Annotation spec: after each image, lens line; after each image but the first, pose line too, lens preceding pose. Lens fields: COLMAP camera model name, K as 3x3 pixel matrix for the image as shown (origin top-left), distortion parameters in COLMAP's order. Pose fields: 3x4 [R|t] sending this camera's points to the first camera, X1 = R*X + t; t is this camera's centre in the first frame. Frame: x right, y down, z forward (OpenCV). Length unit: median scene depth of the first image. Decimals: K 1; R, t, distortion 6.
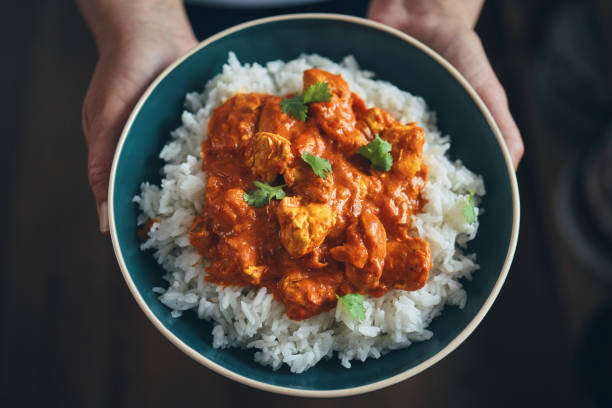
lens RADIAL K [[912.2, 0, 306.0], [0, 912.2, 204.0], [0, 0, 1]] dist [0.078989, -0.049963]
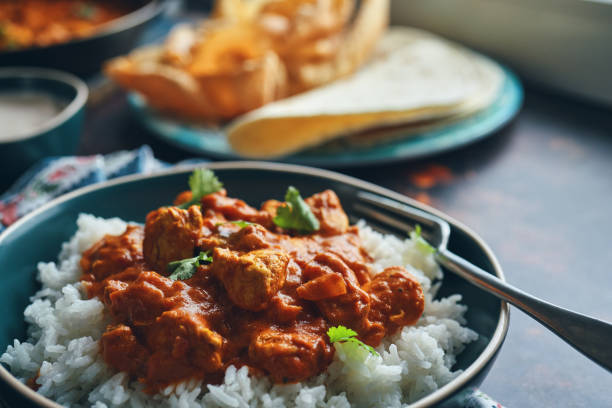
lens RADIAL K [[939.8, 0, 321.3], [0, 939.8, 147.9], [0, 0, 1]] dist [0.044492, 0.036300]
pose [[0.894713, -0.173082, 0.411741, -0.249931], [0.416326, 0.657021, -0.628487, 0.460046], [-0.161743, 0.733734, 0.659904, 0.386523]]
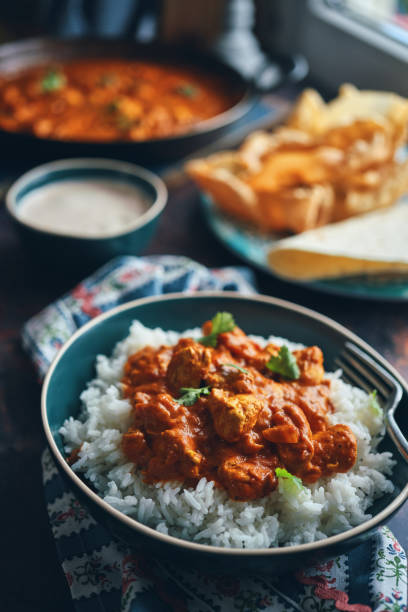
lens RADIAL K [[939.8, 0, 229.8], [0, 939.8, 263.0], [0, 0, 1]] dist [0.044492, 0.036300]
pose [[0.978537, -0.038613, 0.202422, -0.217221], [0.151928, 0.798826, -0.582061, 0.507211], [-0.139225, 0.600322, 0.787547, 0.034672]]
